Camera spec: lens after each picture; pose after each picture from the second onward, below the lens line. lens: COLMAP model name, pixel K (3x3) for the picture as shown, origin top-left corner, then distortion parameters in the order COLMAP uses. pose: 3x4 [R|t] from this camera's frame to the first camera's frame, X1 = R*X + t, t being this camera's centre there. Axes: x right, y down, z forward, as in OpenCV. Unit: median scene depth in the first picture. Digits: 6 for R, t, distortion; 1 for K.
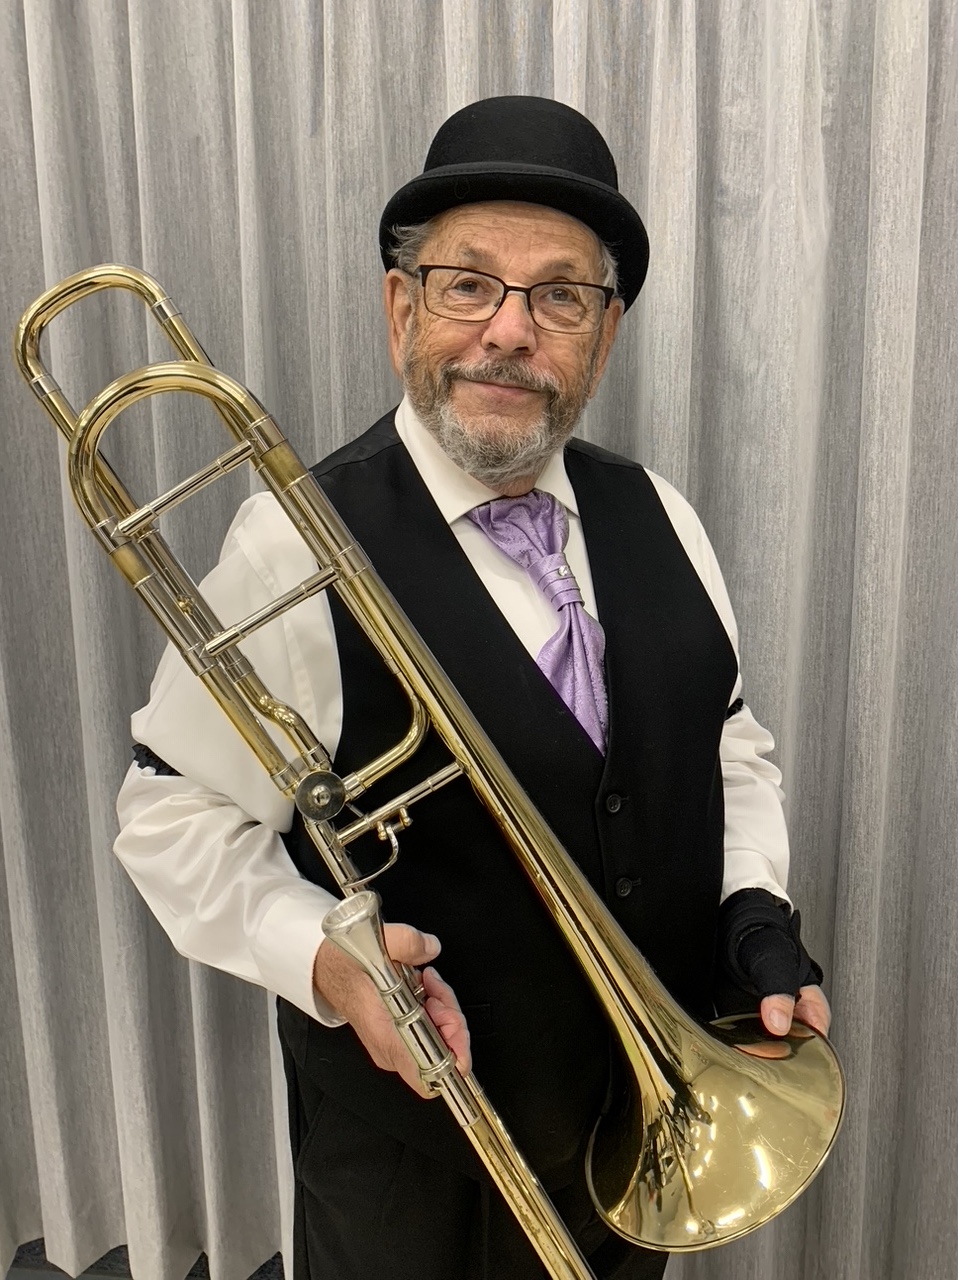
lens RADIAL K [[983.3, 0, 478.7], [0, 983.3, 627.0], [0, 0, 1]] dist [0.000930, -0.003526]
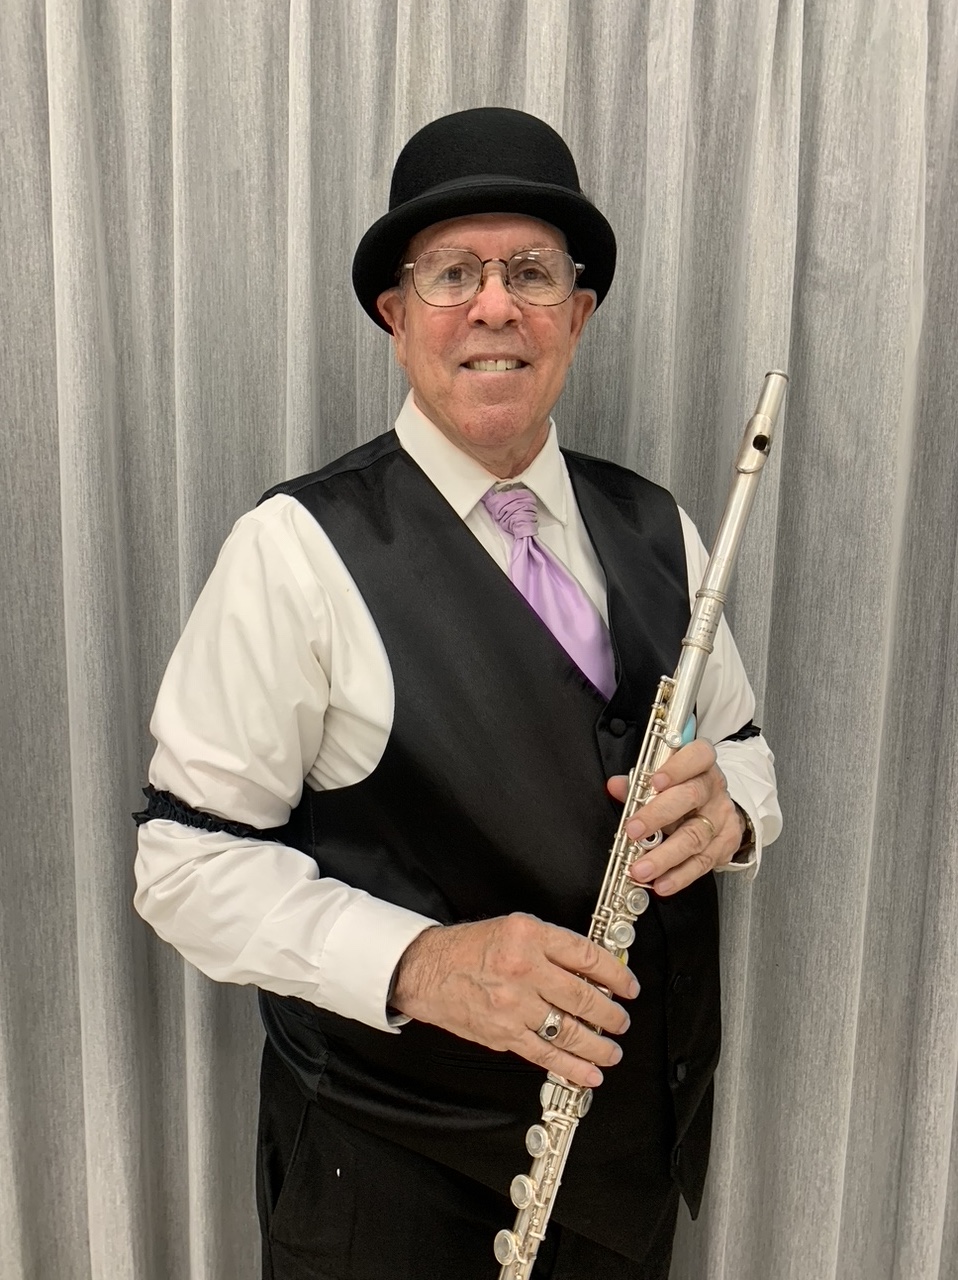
lens RADIAL K [[983.3, 0, 460.7], [0, 983.3, 632.8], [0, 0, 1]] dist [0.000930, -0.003526]
pose [[0.995579, 0.020807, 0.091594, -0.160681], [-0.018229, 0.999416, -0.028893, -0.059039], [-0.092142, 0.027096, 0.995377, 0.108653]]
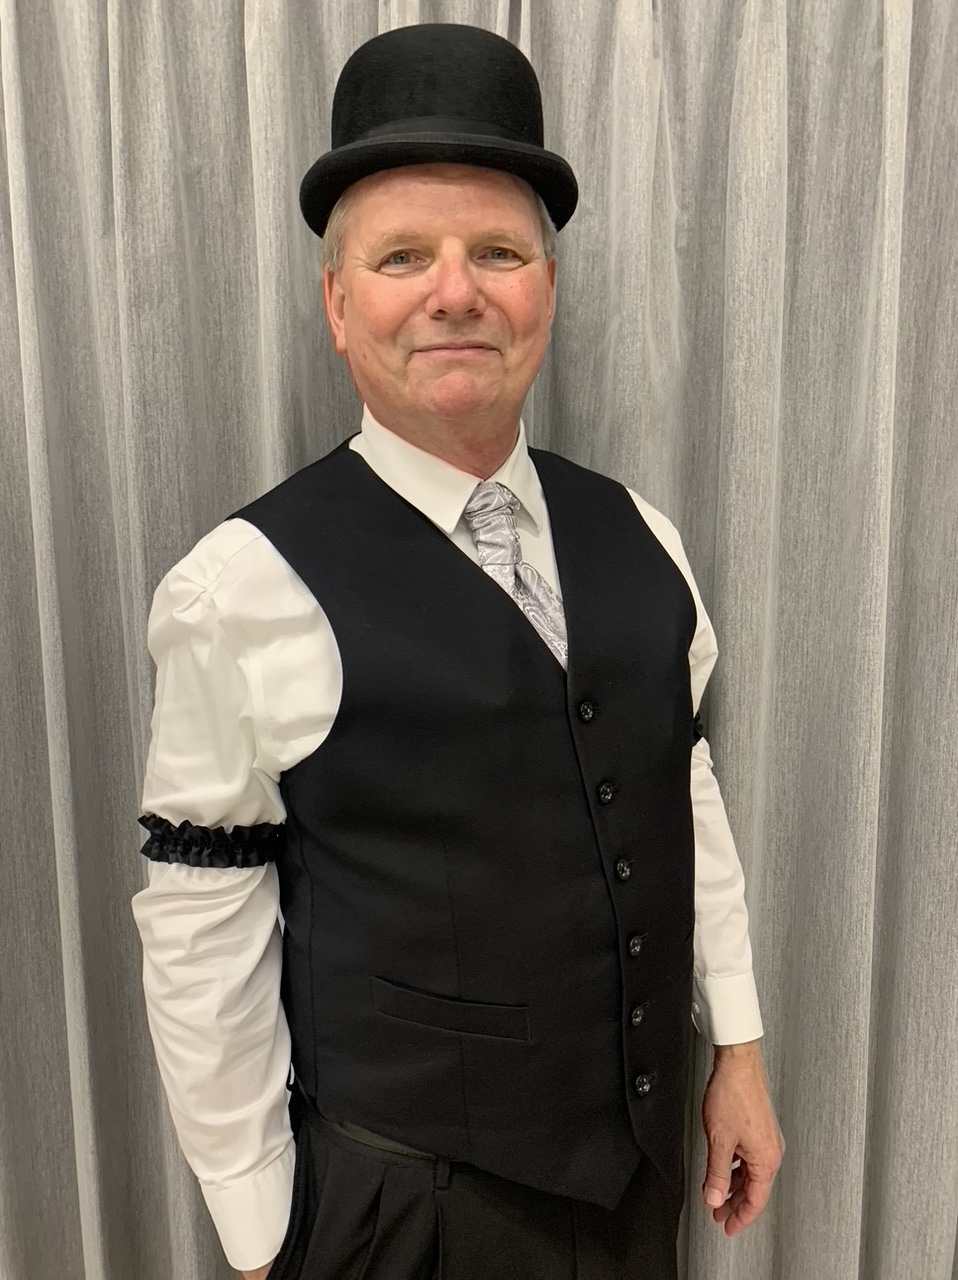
lens RADIAL K [[983.3, 0, 484.7], [0, 983.3, 610.6], [0, 0, 1]] dist [0.000930, -0.003526]
pose [[0.996151, -0.006894, 0.087388, 0.085311], [0.006763, 0.999976, 0.001793, -0.166193], [-0.087398, -0.001195, 0.996173, 0.104589]]
